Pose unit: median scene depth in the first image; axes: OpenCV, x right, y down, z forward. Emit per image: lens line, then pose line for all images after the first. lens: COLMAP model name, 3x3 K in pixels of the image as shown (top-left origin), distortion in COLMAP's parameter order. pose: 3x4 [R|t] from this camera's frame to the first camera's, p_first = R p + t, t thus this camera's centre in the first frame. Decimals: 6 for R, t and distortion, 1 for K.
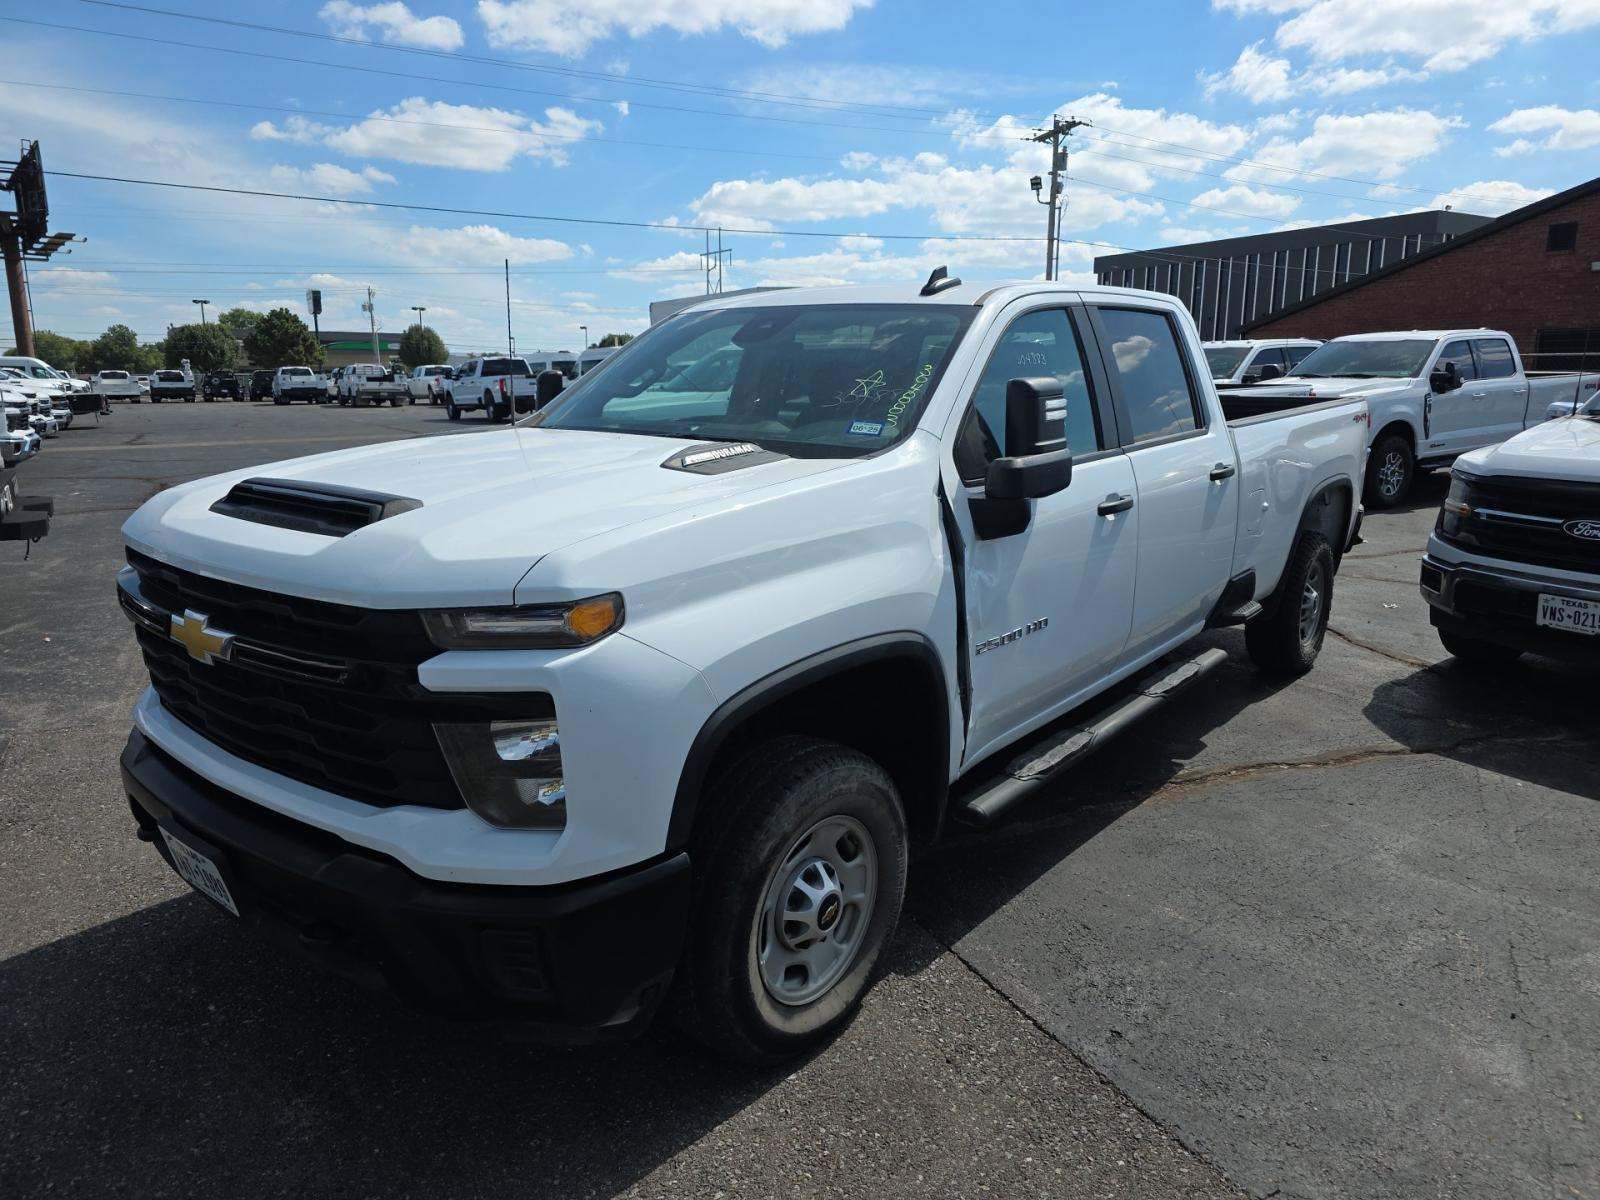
lens RADIAL K [[1175.4, 0, 800.0], [0, 1175.4, 600.0], [0, 0, 1]] dist [0.030858, 0.002421]
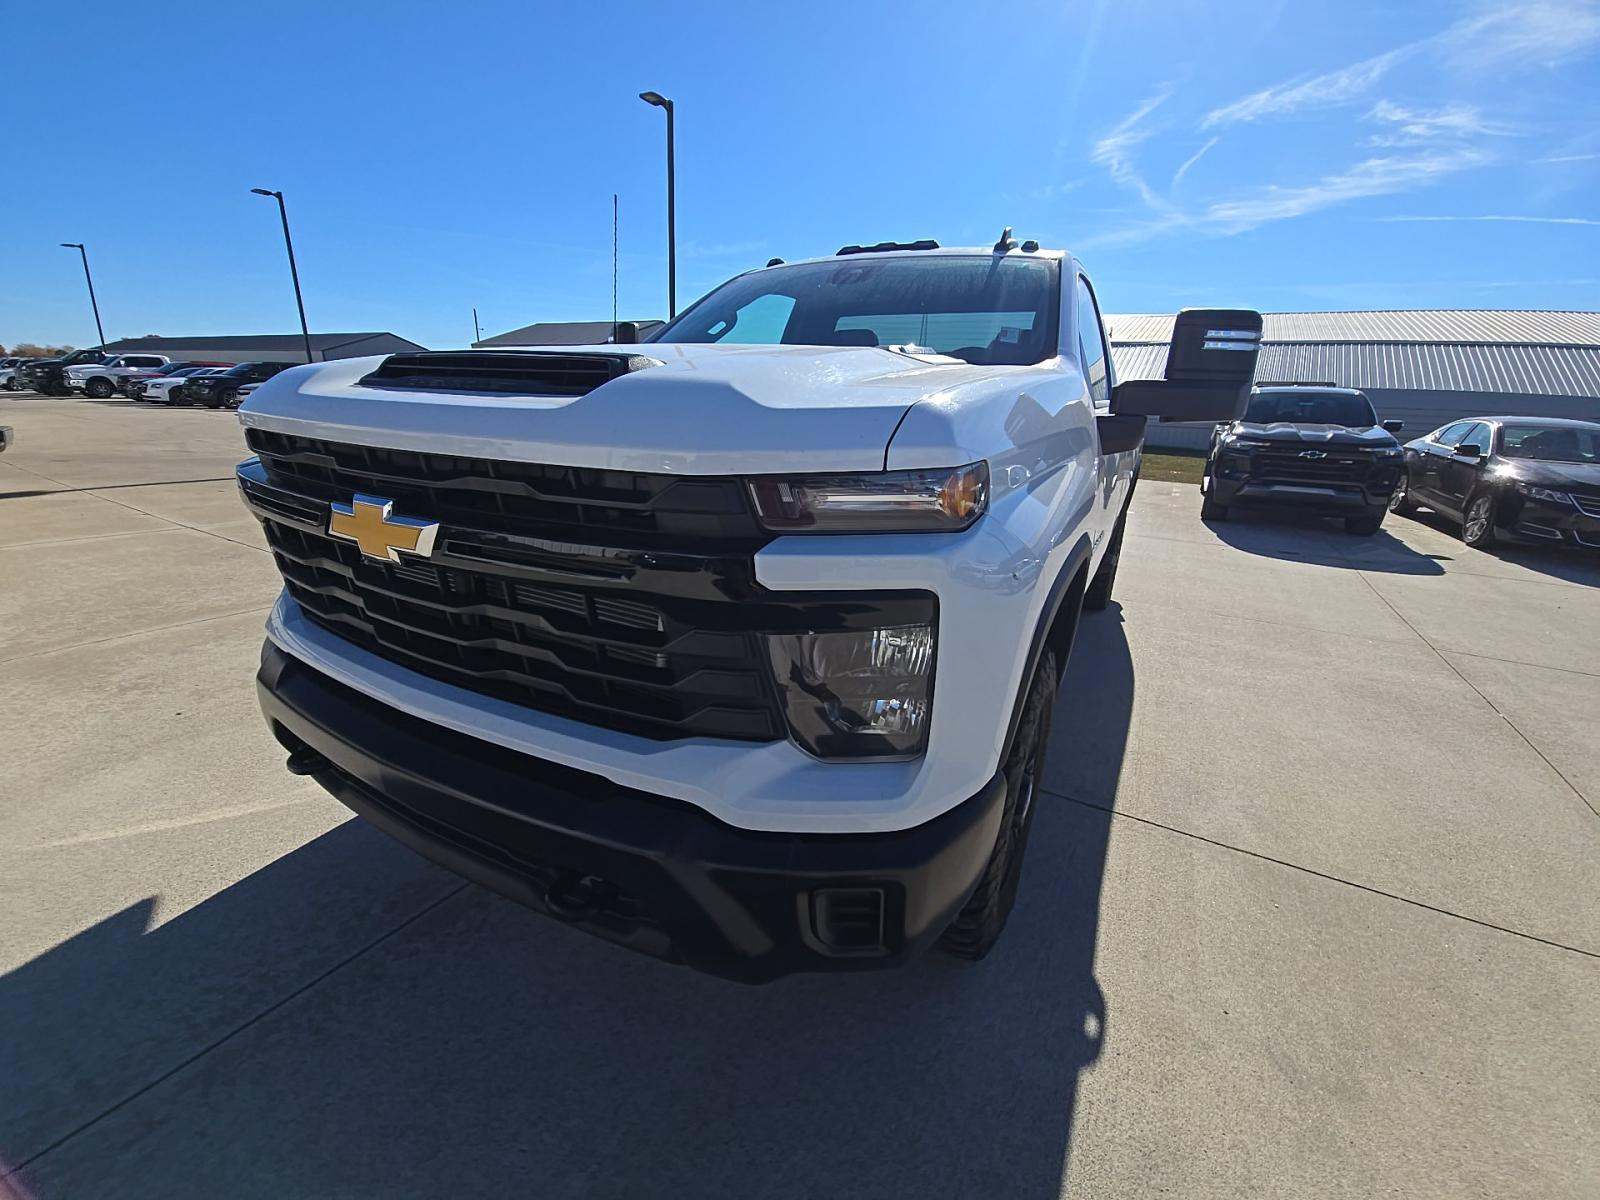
lens RADIAL K [[667.4, 0, 800.0], [0, 667.4, 600.0], [0, 0, 1]] dist [0.000303, 0.000015]
pose [[0.978202, -0.019244, 0.206760, -0.312567], [0.001407, 0.996288, 0.086073, 0.039098], [-0.207649, -0.083906, 0.974598, 0.494252]]
